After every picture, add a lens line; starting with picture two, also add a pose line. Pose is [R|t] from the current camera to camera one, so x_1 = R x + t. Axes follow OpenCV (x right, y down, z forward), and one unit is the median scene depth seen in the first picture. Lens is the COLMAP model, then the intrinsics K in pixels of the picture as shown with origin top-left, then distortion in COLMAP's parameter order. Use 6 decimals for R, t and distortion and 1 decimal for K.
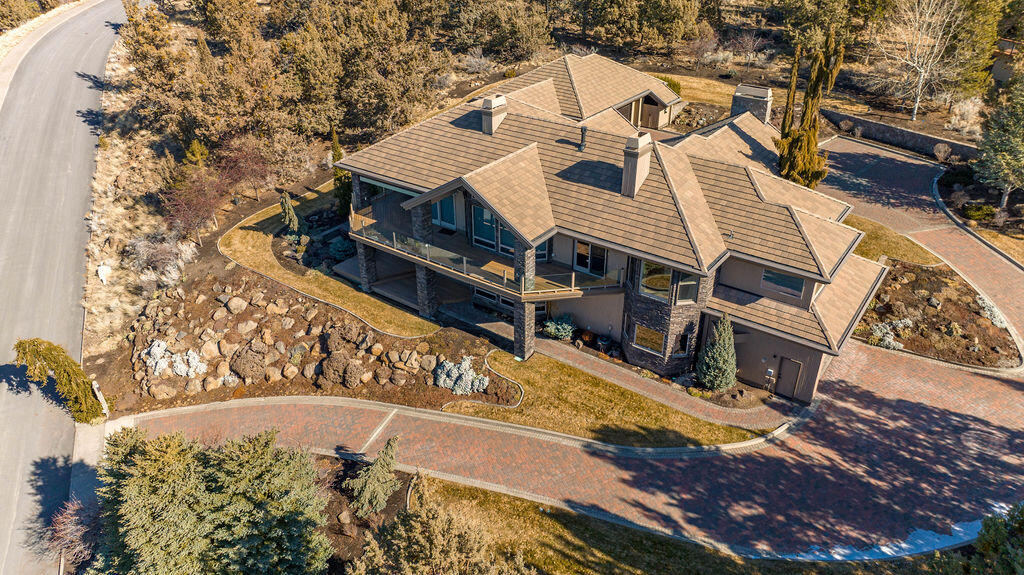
lens RADIAL K [[753.3, 0, 514.6], [0, 753.3, 283.0], [0, 0, 1]] dist [-0.078625, 0.099802]
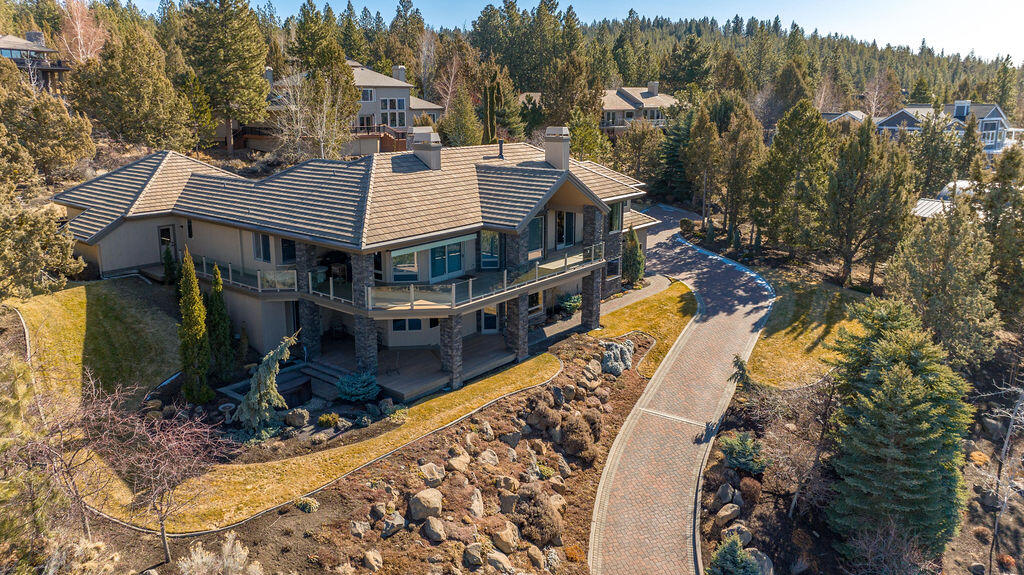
lens RADIAL K [[753.3, 0, 514.6], [0, 753.3, 283.0], [0, 0, 1]] dist [-0.078625, 0.099802]
pose [[0.020721, -0.237269, 0.971223, -0.969266], [0.476479, 0.856359, 0.199042, -0.216439], [-0.878942, 0.458643, 0.130798, 0.862176]]
